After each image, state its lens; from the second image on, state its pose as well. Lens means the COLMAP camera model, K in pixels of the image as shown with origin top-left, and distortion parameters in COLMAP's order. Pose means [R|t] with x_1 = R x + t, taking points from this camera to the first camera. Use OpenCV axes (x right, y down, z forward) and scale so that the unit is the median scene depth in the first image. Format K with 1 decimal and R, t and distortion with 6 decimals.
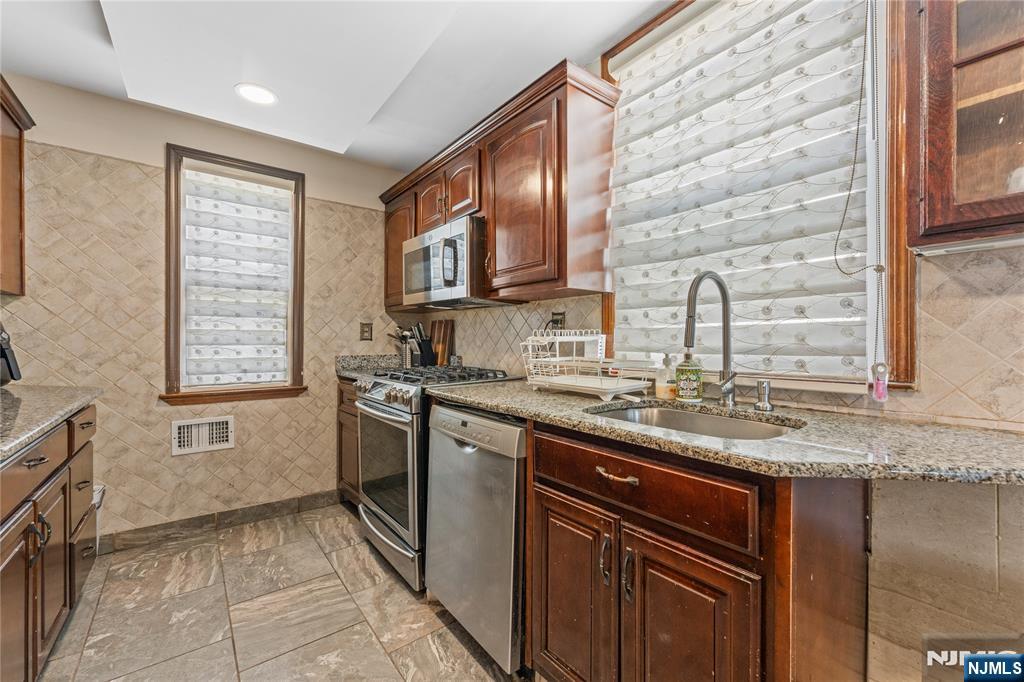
lens RADIAL K [[414.7, 0, 502.8], [0, 414.7, 346.1], [0, 0, 1]] dist [0.001218, -0.000126]
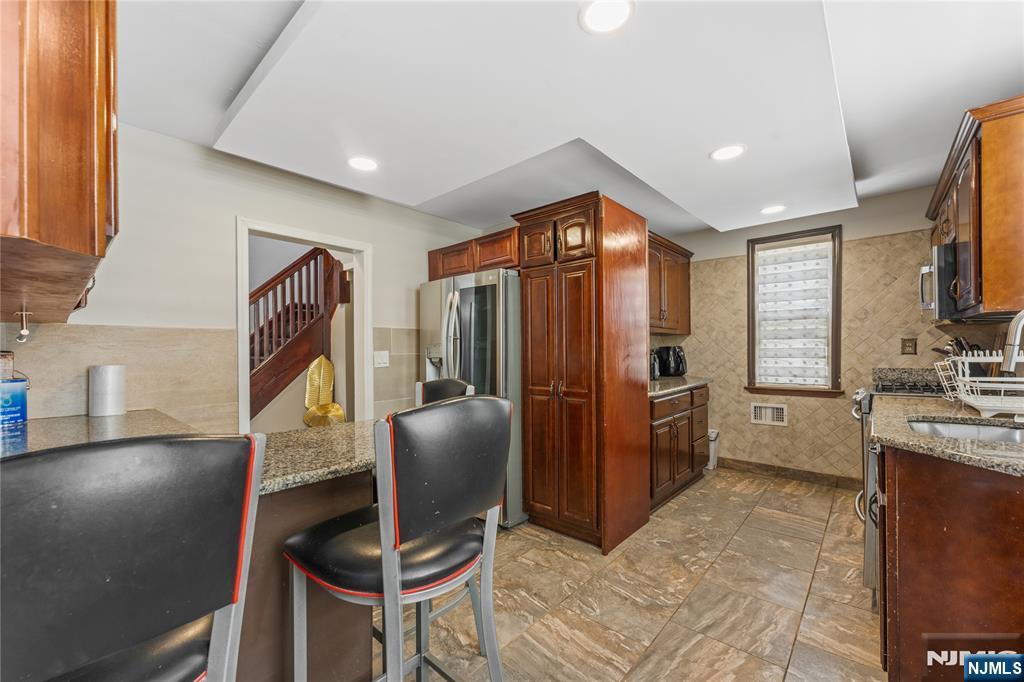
lens RADIAL K [[409.7, 0, 511.5], [0, 409.7, 343.7], [0, 0, 1]] dist [0.001561, 0.000244]
pose [[0.189386, -0.020640, -0.981686, 0.634536], [-0.000456, 0.999777, -0.021108, -0.023264], [0.981903, 0.004445, 0.189334, -0.265840]]
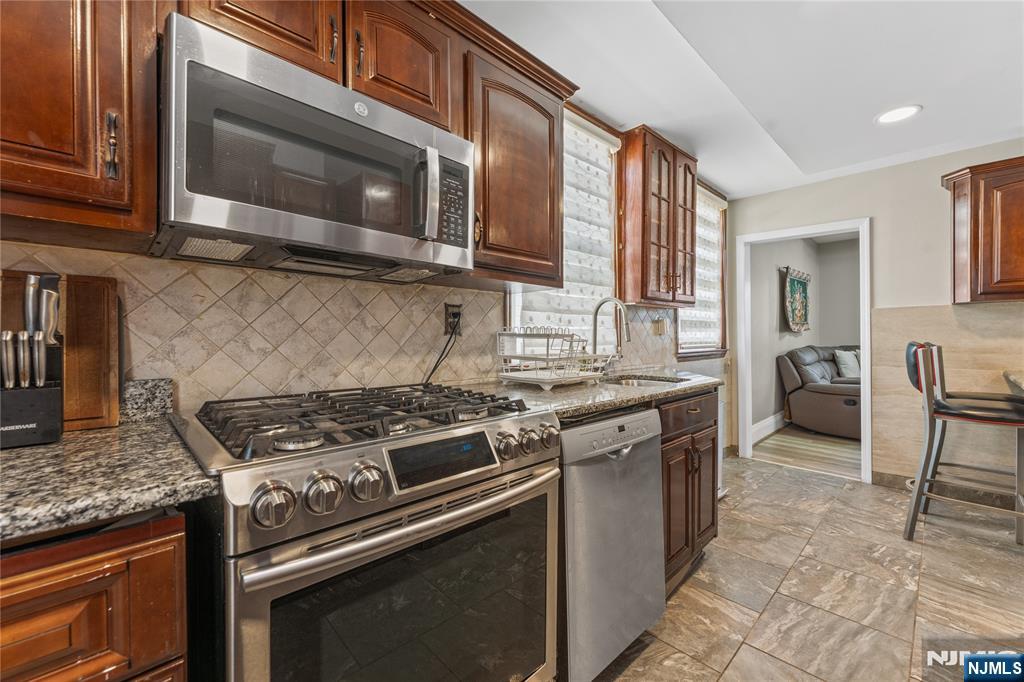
lens RADIAL K [[409.7, 0, 511.5], [0, 409.7, 343.7], [0, 0, 1]] dist [0.001561, 0.000244]
pose [[-0.109035, -0.013580, 0.993945, -0.581867], [0.014872, 0.999772, 0.015291, -0.010449], [-0.993927, 0.016449, -0.108808, 0.807914]]
